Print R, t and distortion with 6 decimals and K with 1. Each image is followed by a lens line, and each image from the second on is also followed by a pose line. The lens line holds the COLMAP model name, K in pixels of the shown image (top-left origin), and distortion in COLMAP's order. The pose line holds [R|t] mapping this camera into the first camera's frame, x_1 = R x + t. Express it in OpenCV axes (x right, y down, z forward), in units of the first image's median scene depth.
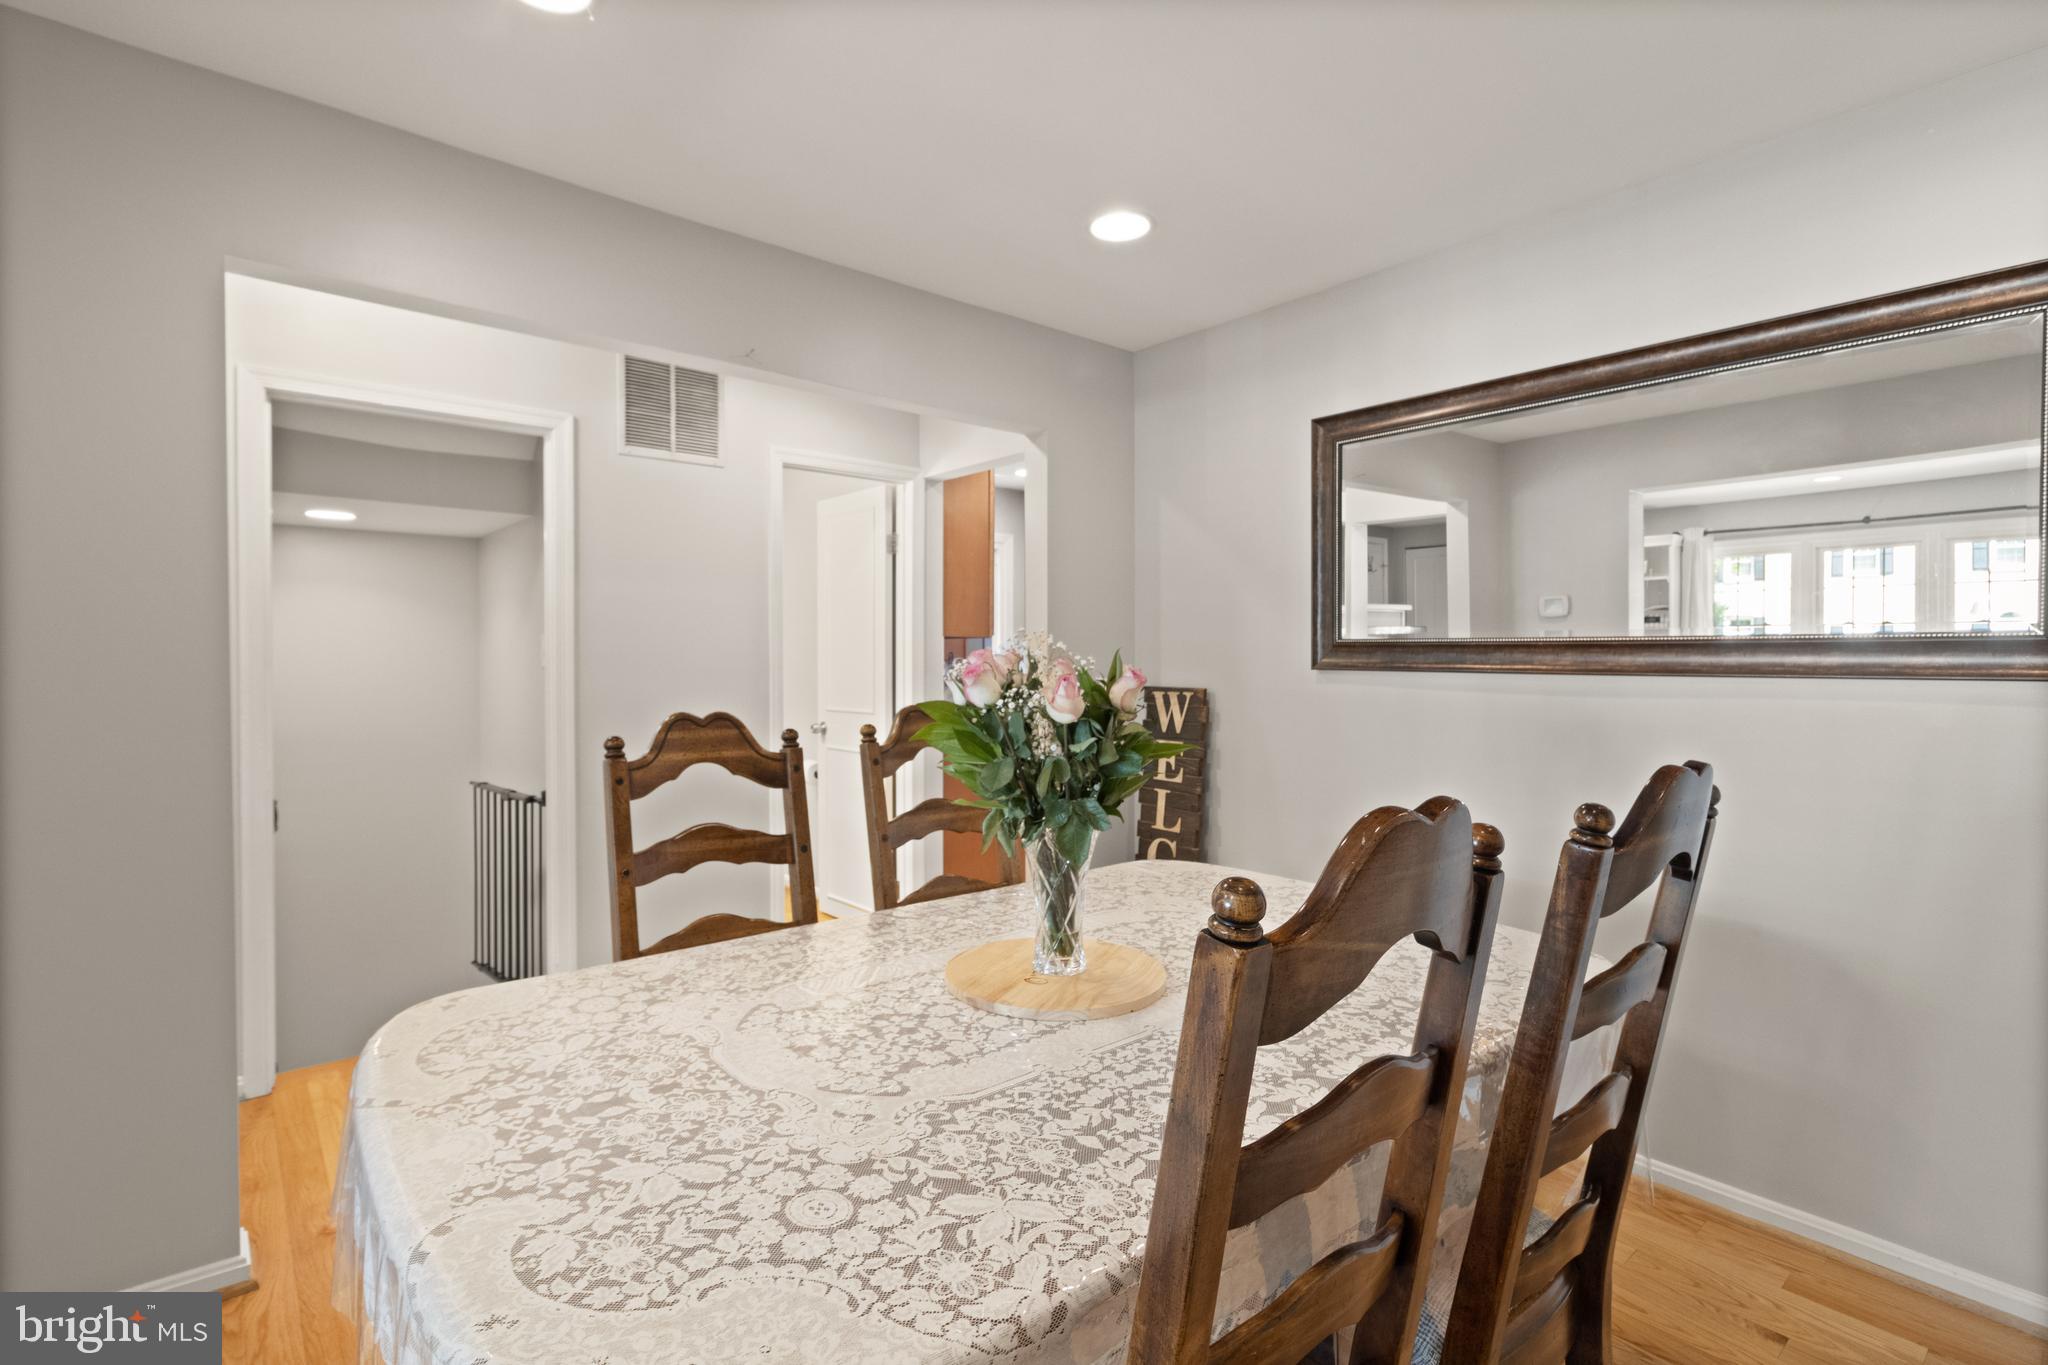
lens RADIAL K [[975.9, 0, 1012.4], [0, 975.9, 656.9], [0, 0, 1]] dist [-0.003790, 0.009493]
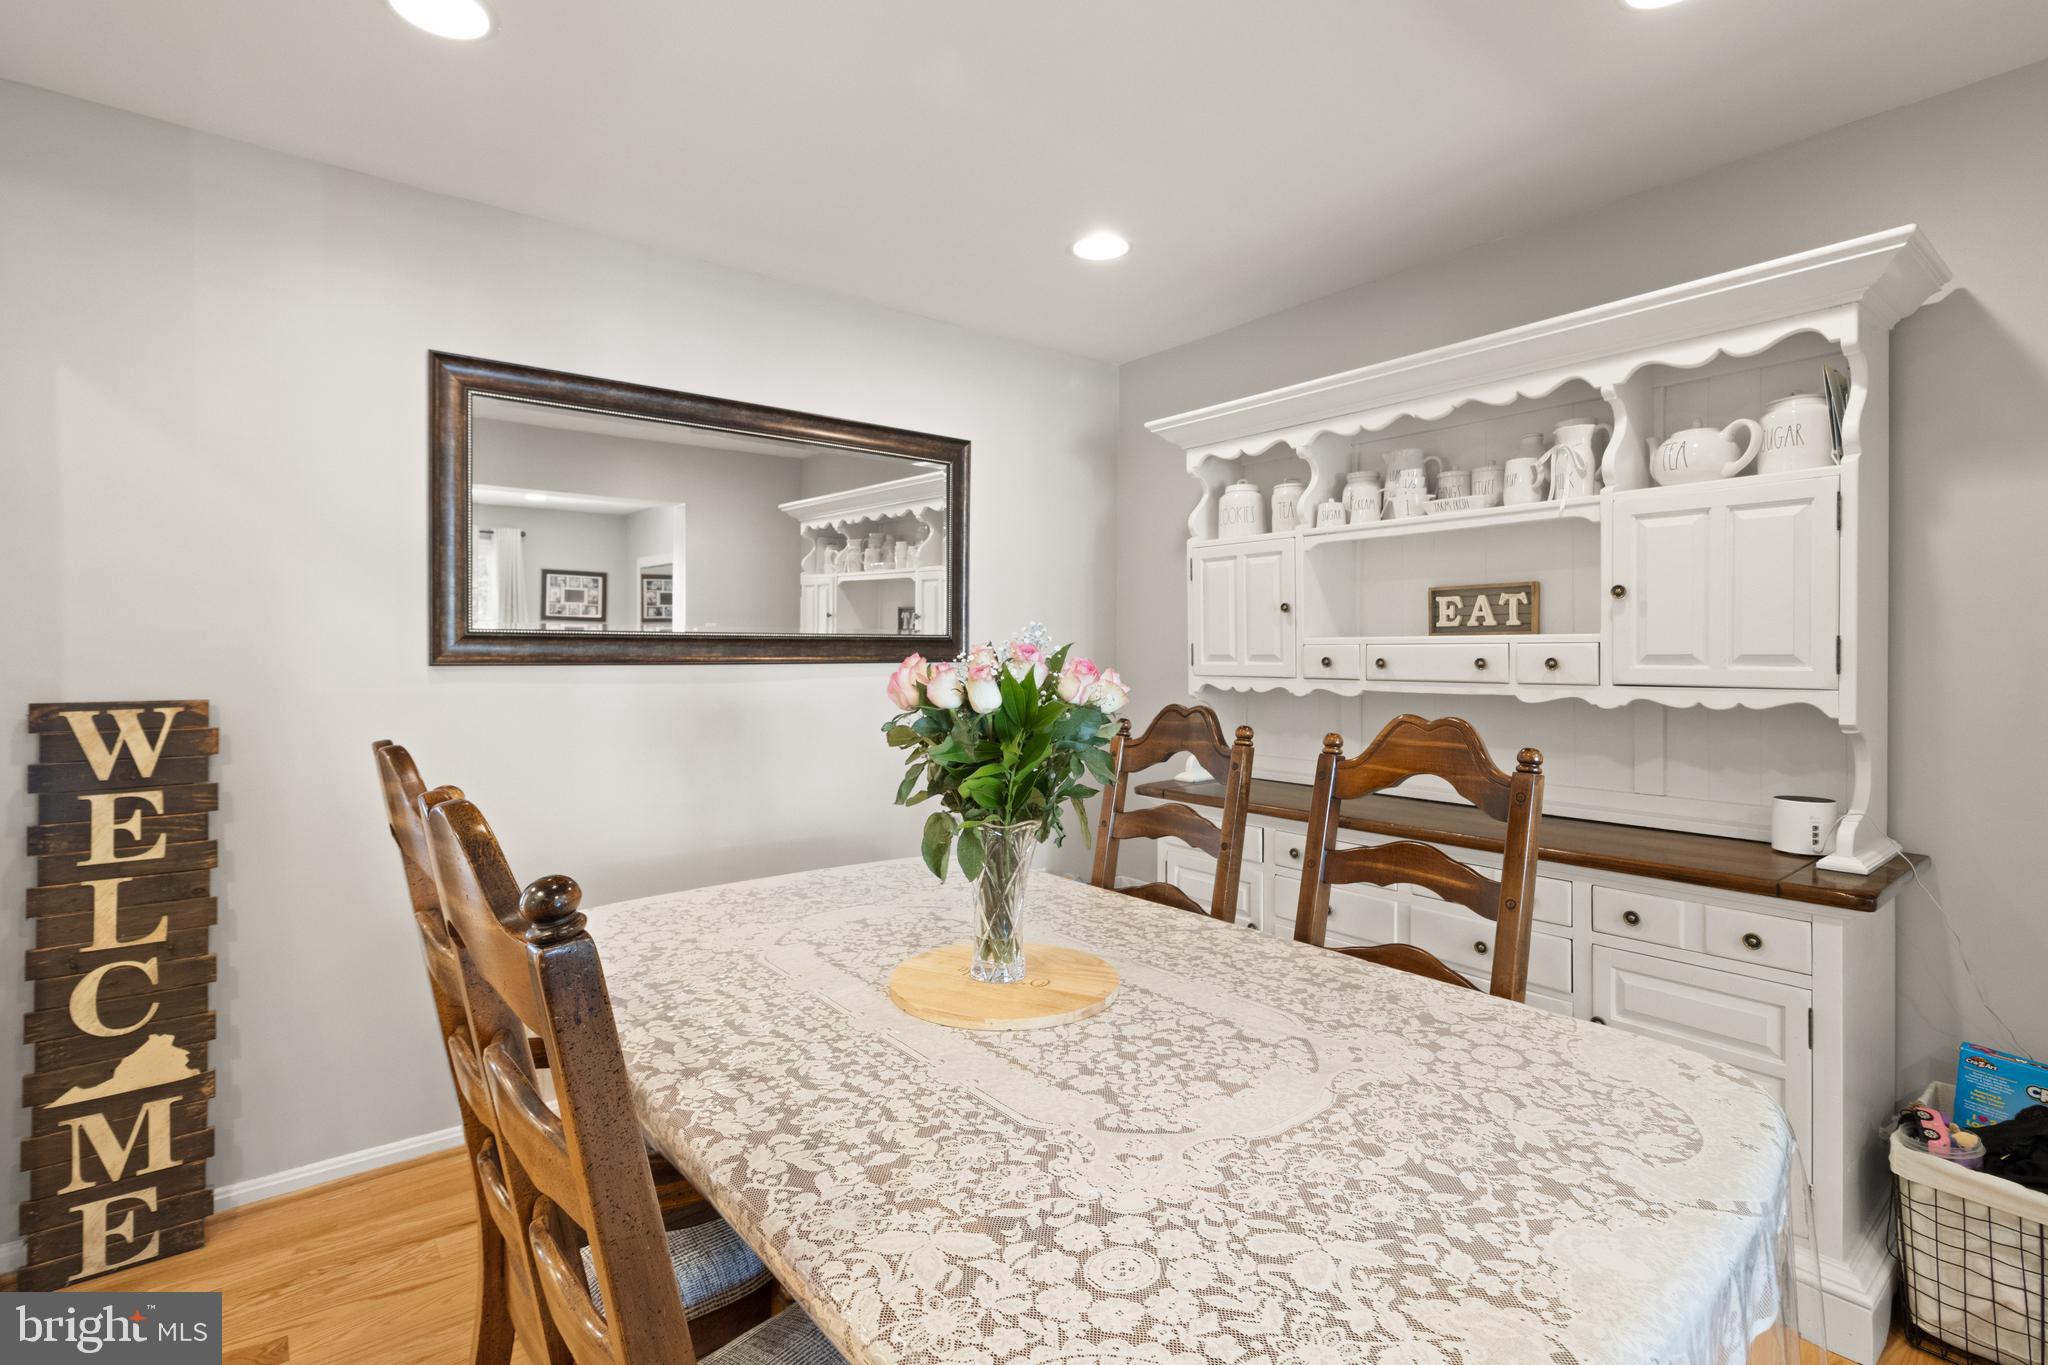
lens RADIAL K [[975.9, 0, 1012.4], [0, 975.9, 656.9], [0, 0, 1]] dist [-0.003790, 0.009493]
pose [[-0.001217, -0.012683, 0.999919, -1.386020], [-0.001612, 0.999918, 0.012681, -0.015797], [-0.999998, -0.001596, -0.001237, 1.486826]]
